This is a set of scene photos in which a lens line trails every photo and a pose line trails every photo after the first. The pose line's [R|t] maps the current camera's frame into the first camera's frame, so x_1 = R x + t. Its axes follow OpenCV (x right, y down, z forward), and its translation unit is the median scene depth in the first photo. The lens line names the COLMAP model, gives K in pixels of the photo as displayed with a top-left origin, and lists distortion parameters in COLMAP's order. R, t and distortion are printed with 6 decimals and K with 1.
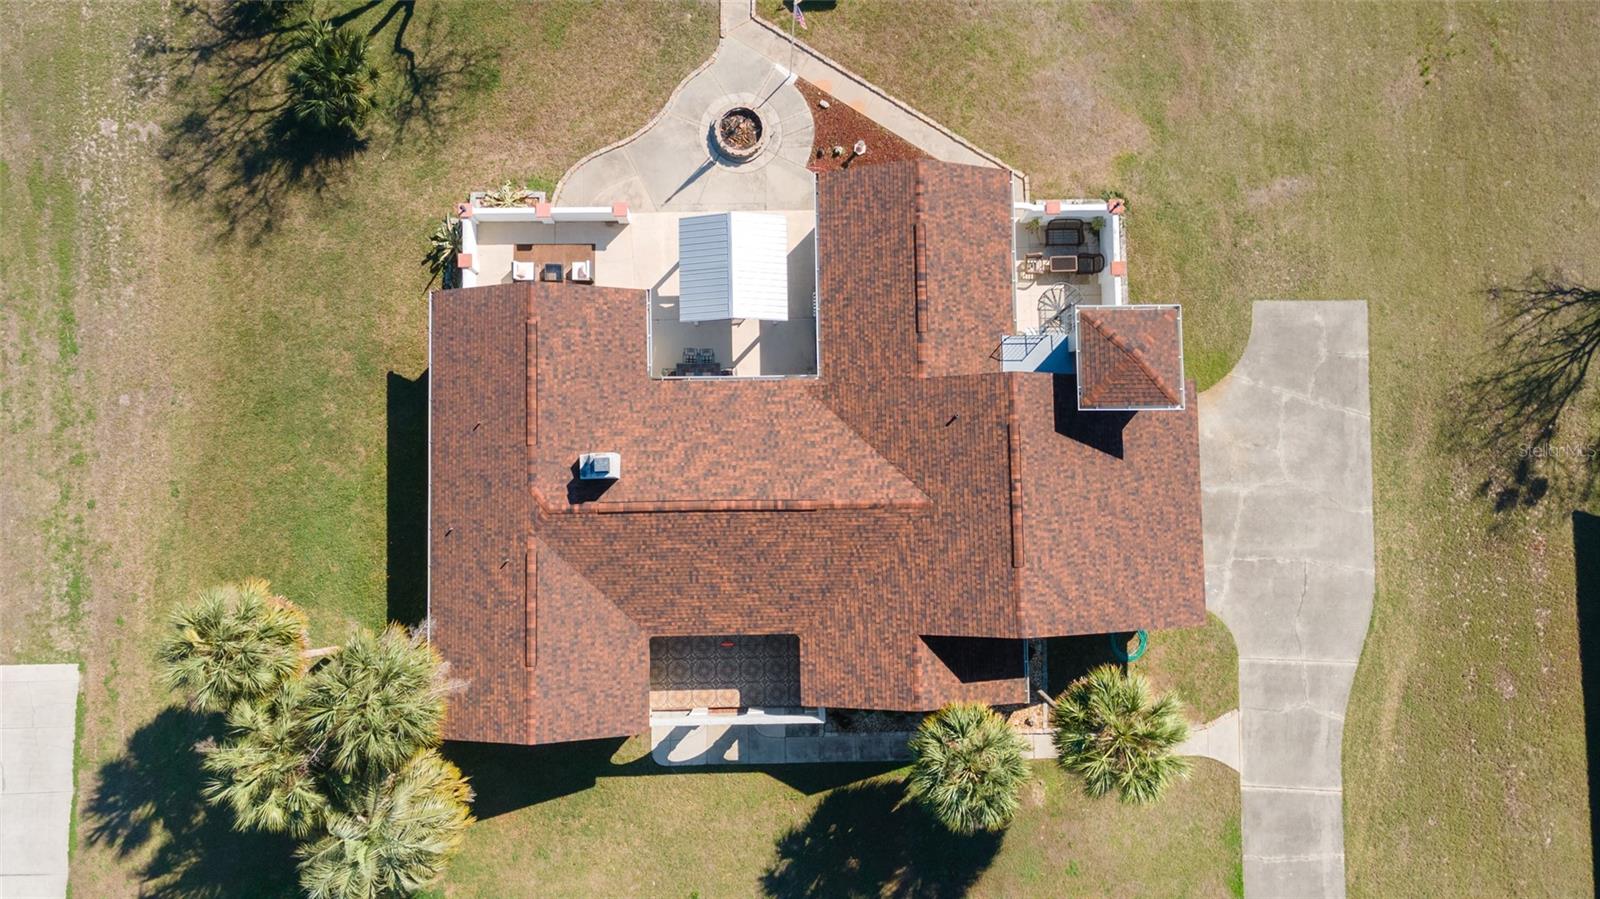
lens RADIAL K [[1163.0, 0, 797.8], [0, 1163.0, 452.8], [0, 0, 1]] dist [0.030830, 0.024445]
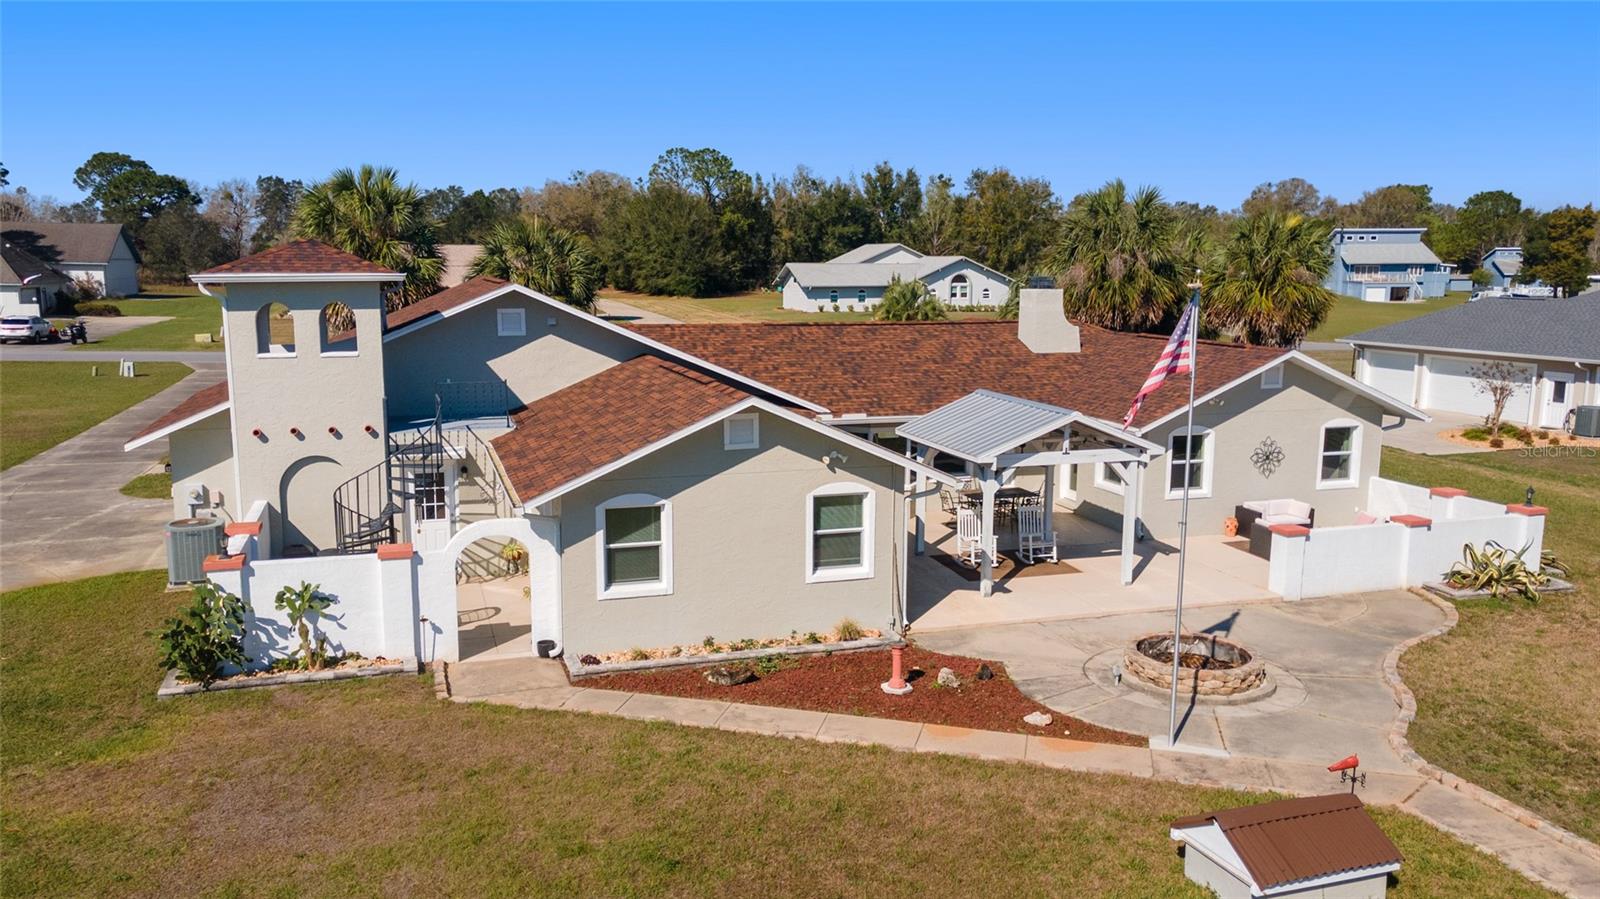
lens RADIAL K [[1163.0, 0, 799.5], [0, 1163.0, 456.5], [0, 0, 1]] dist [0.030830, 0.024445]
pose [[-0.953245, 0.016629, -0.301741, 0.204841], [-0.302071, -0.081429, 0.949801, -0.629607], [-0.008777, 0.996540, 0.082645, 0.926064]]
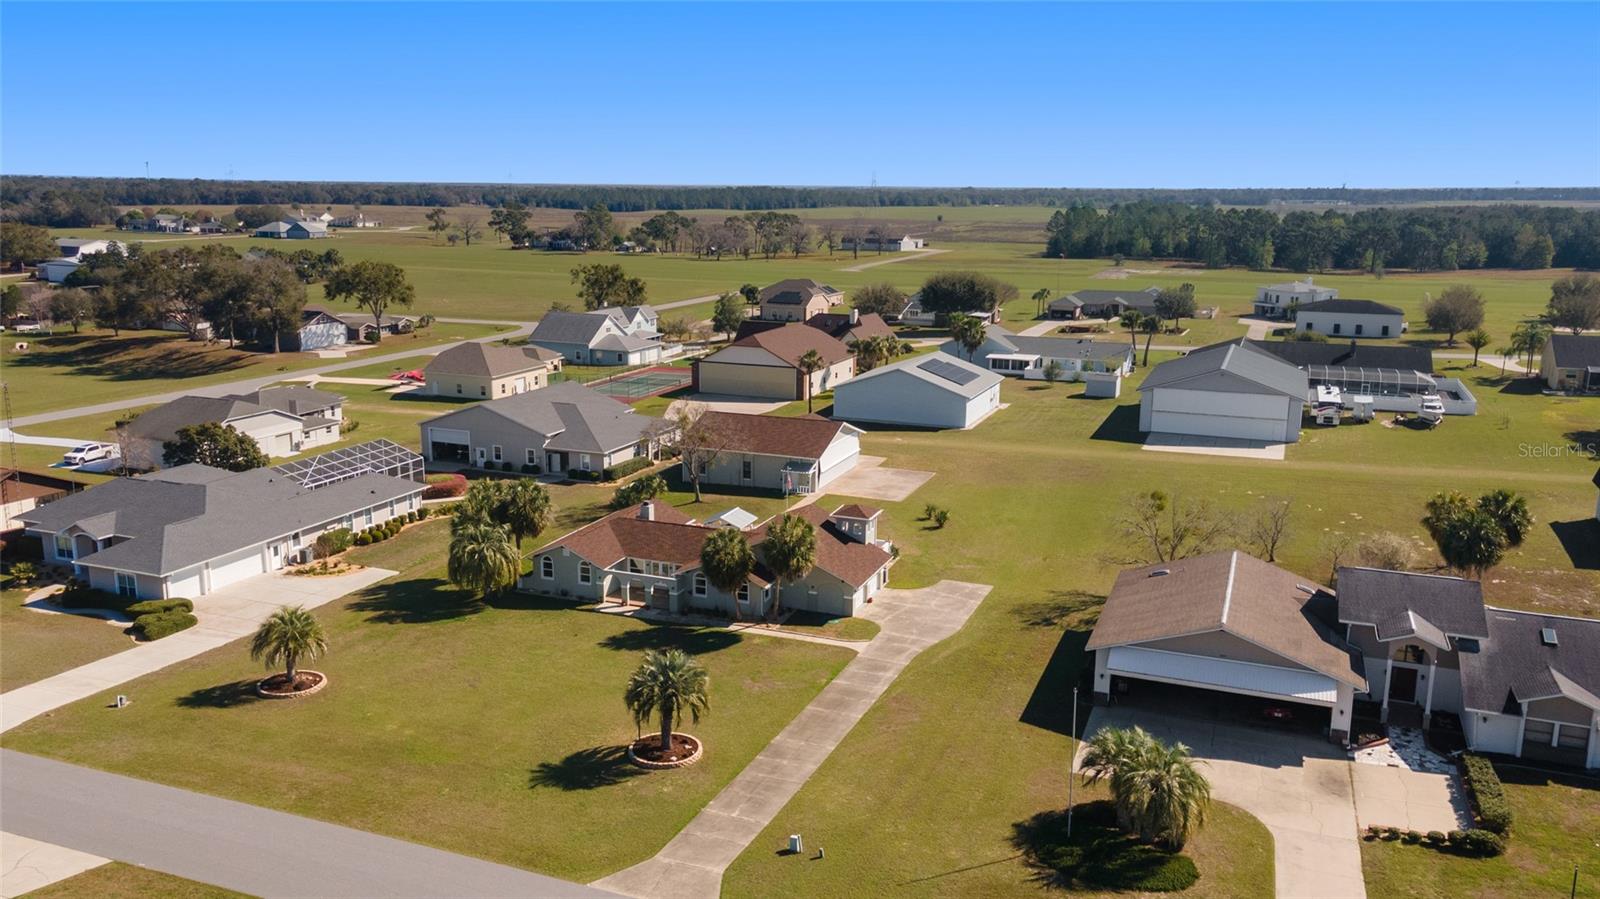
lens RADIAL K [[1221.2, 0, 797.2], [0, 1221.2, 448.8], [0, 0, 1]] dist [0.036440, 0.004066]
pose [[0.923802, 0.065083, -0.377298, 1.008333], [-0.380725, 0.260325, -0.887287, 1.973909], [0.040473, 0.963325, 0.265268, 0.162324]]
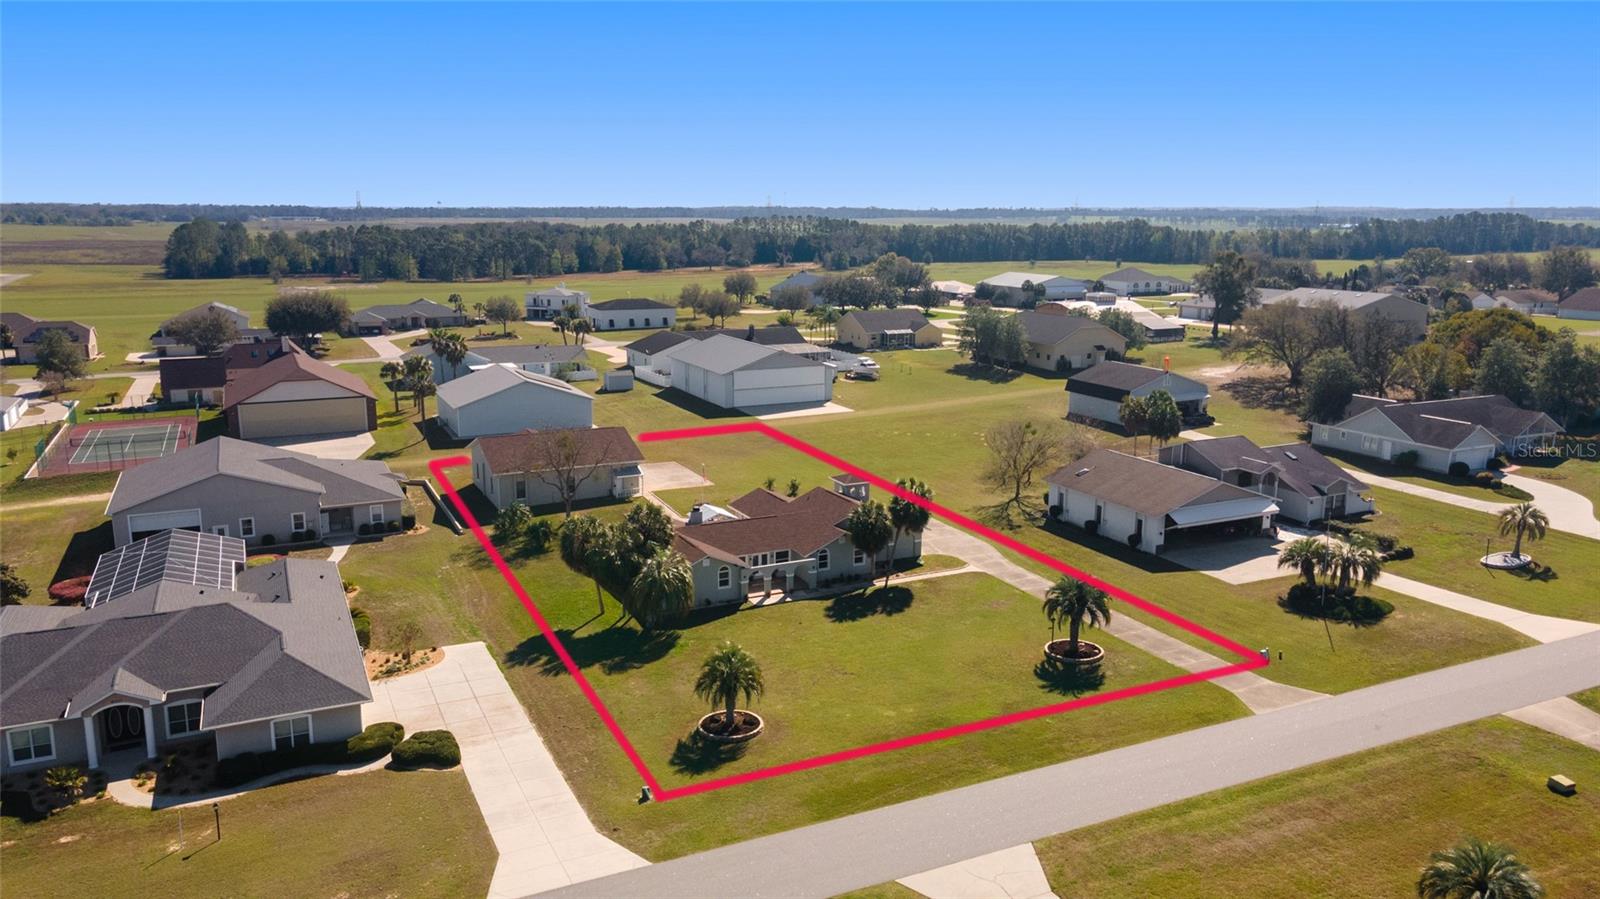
lens RADIAL K [[1163.0, 0, 799.5], [0, 1163.0, 455.2], [0, 0, 1]] dist [0.030830, 0.024445]
pose [[0.903611, -0.107010, 0.414773, -0.930805], [0.428130, 0.256963, -0.866415, 2.123669], [-0.013867, 0.960478, 0.278009, 0.114107]]
